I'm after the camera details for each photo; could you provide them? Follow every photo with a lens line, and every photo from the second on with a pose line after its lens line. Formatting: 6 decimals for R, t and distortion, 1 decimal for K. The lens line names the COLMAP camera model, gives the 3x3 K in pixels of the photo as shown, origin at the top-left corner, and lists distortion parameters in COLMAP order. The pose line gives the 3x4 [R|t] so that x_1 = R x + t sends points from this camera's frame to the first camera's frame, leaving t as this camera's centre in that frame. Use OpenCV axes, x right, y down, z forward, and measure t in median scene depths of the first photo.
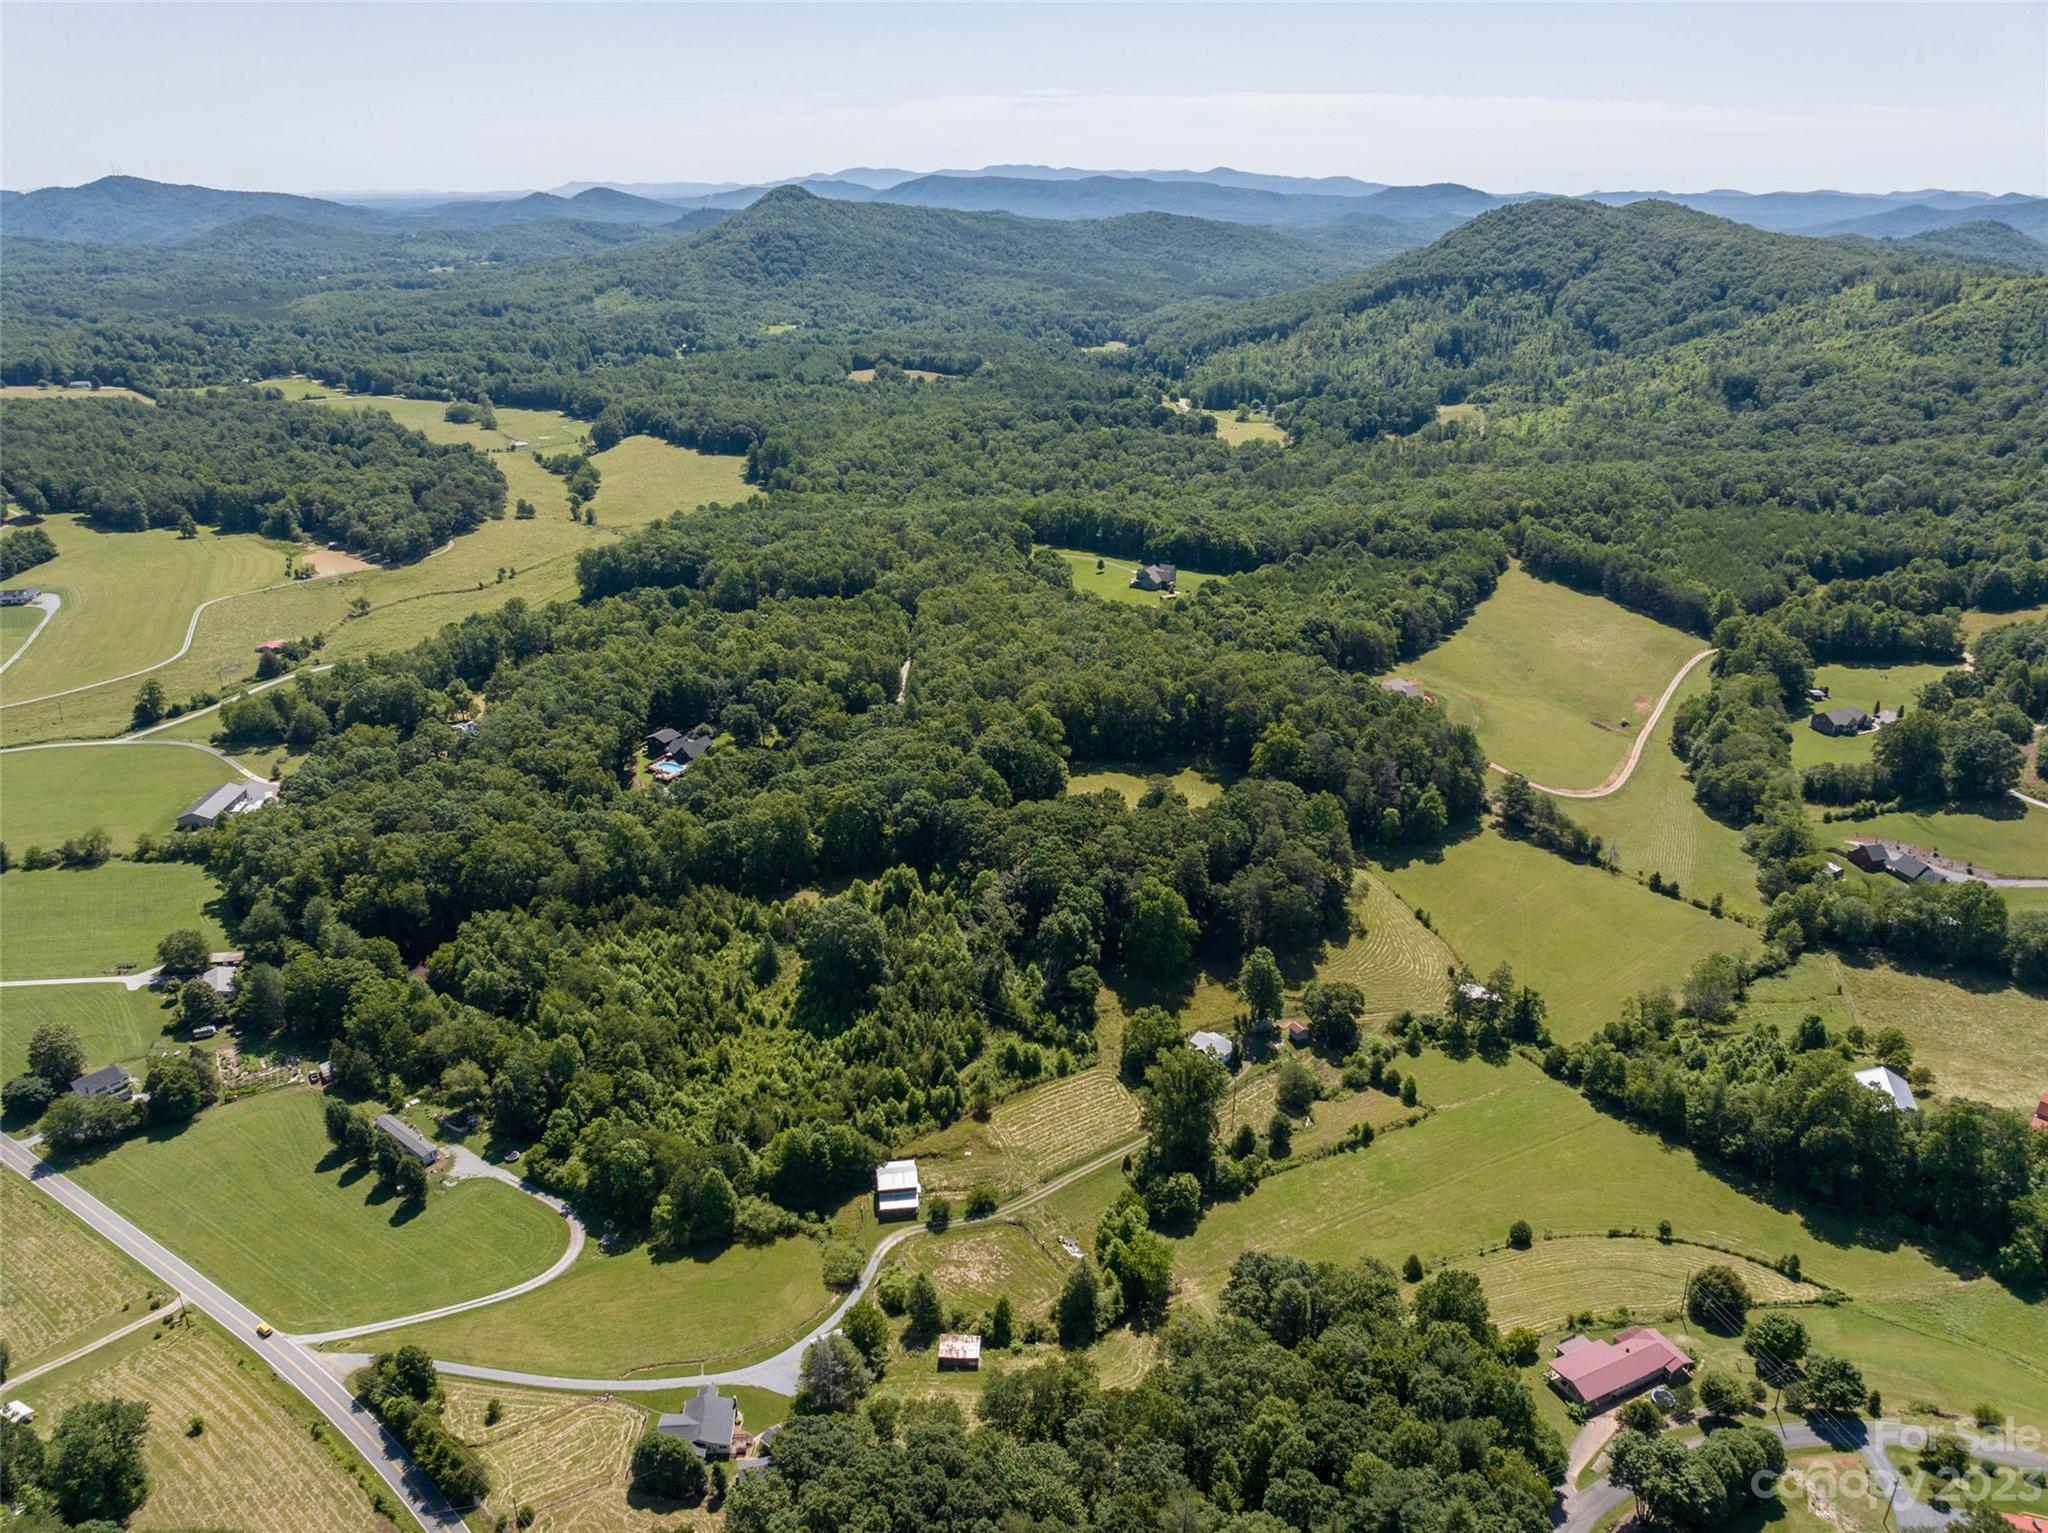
lens RADIAL K [[1450.3, 0, 1017.6], [0, 1450.3, 765.0], [0, 0, 1]] dist [-0.044019, 0.011652]
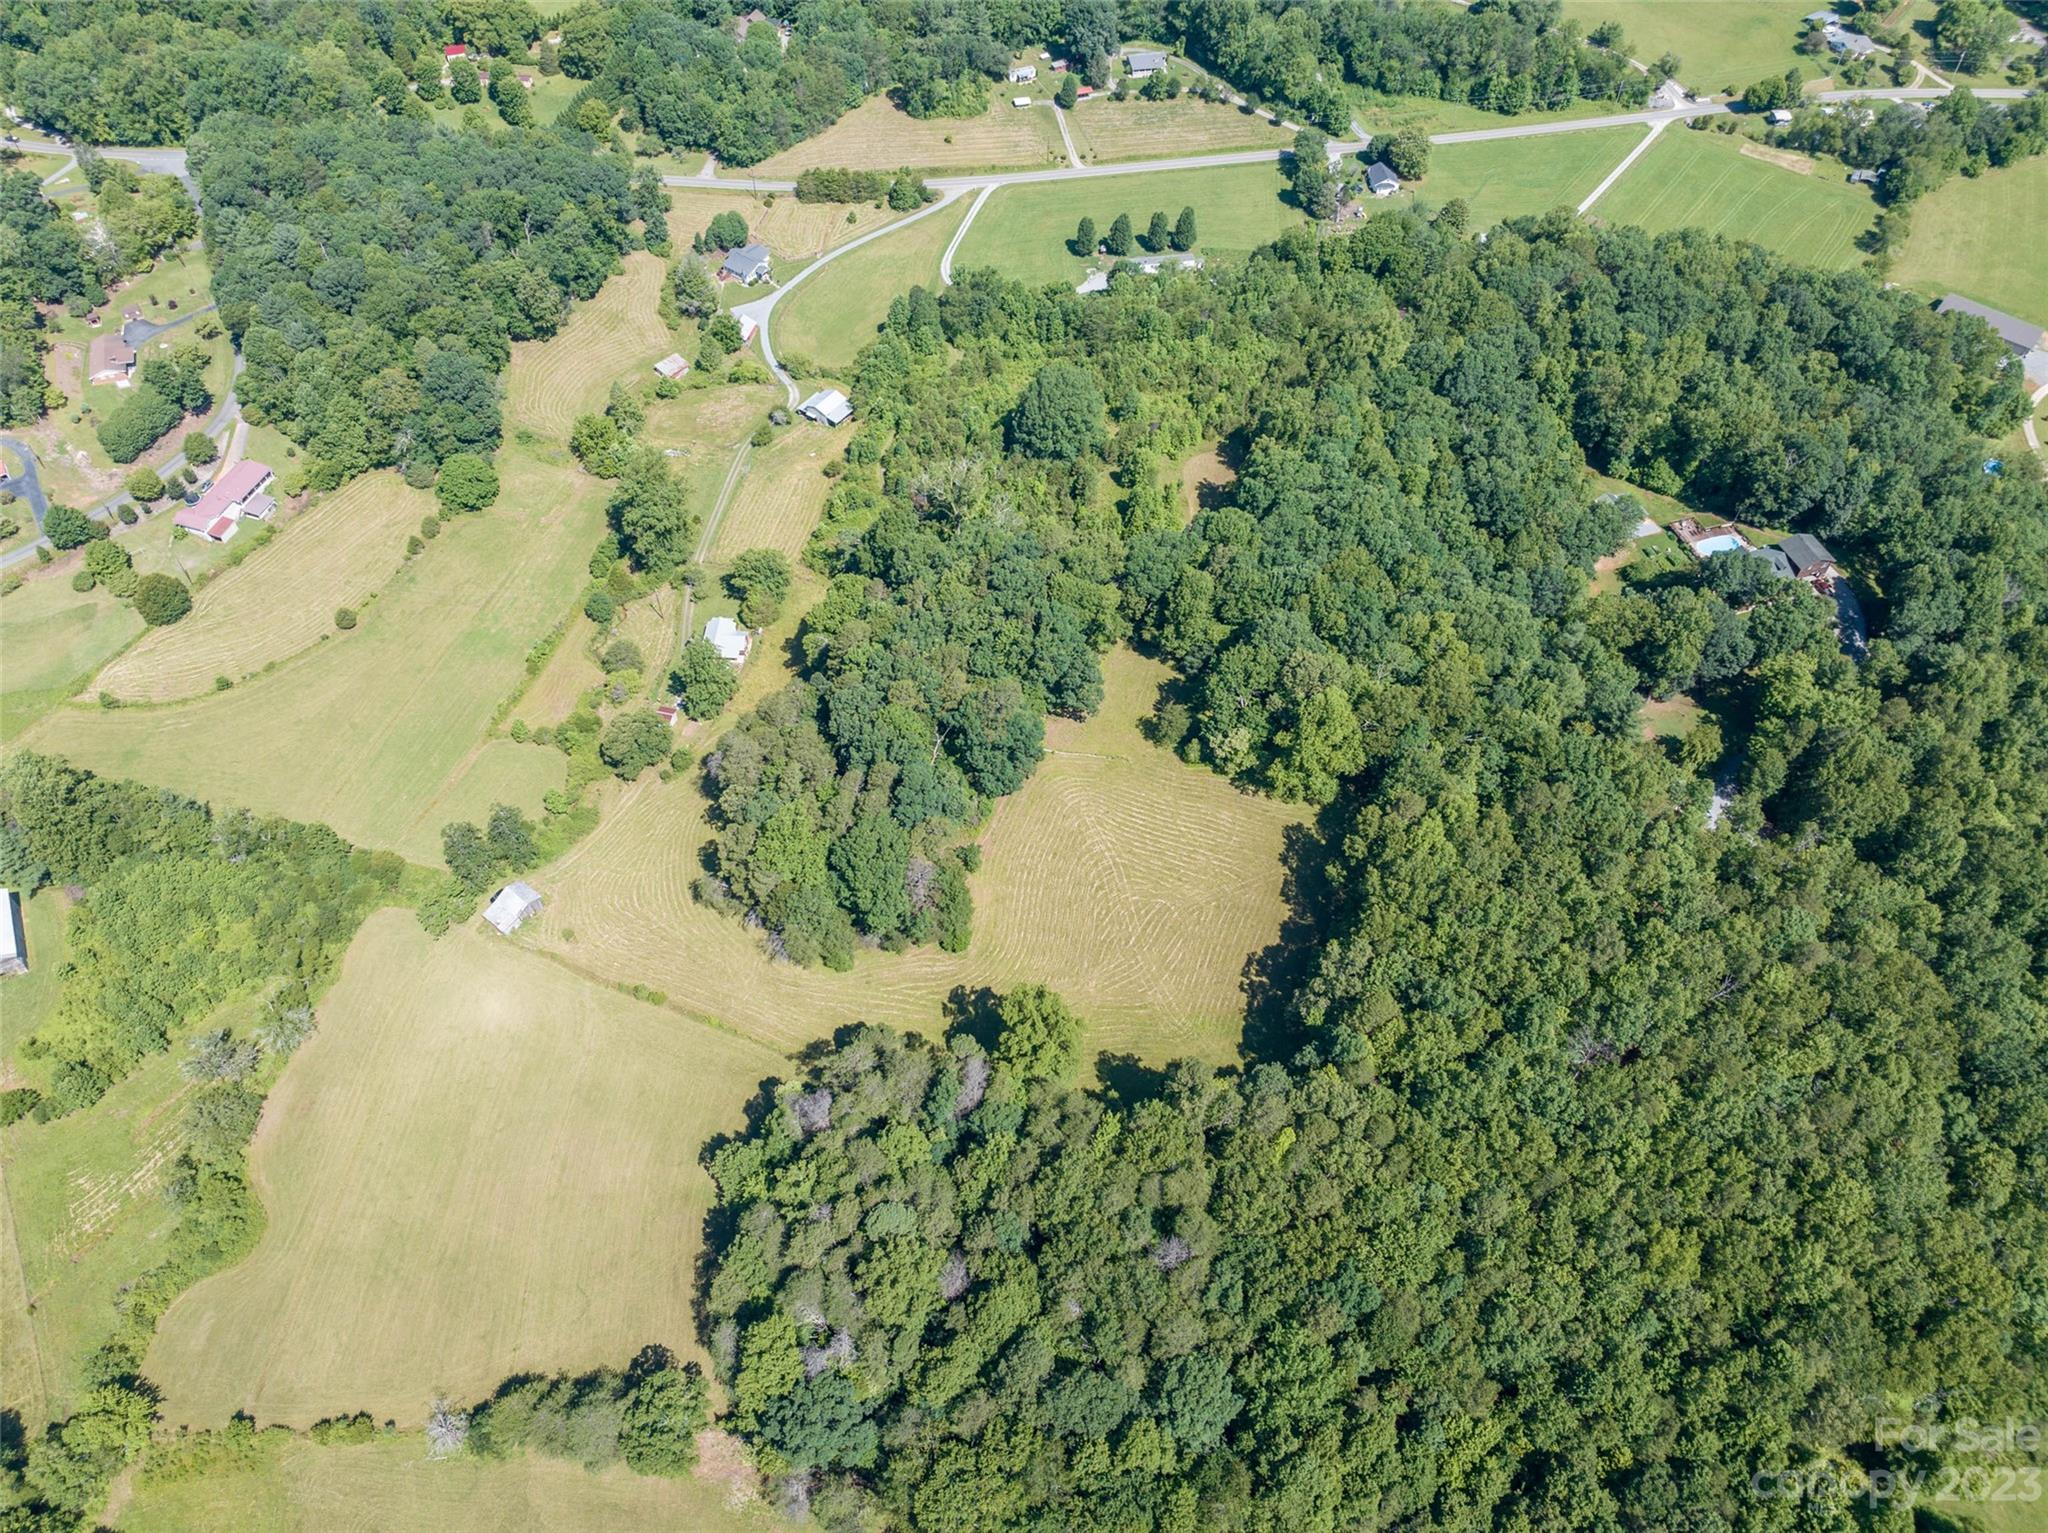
lens RADIAL K [[1450.3, 0, 1022.0], [0, 1450.3, 767.3], [0, 0, 1]] dist [-0.044019, 0.011652]
pose [[-0.681170, 0.572992, -0.455727, 0.404479], [-0.290931, 0.359366, 0.886688, -0.552669], [0.671838, 0.736571, -0.078088, 1.089613]]
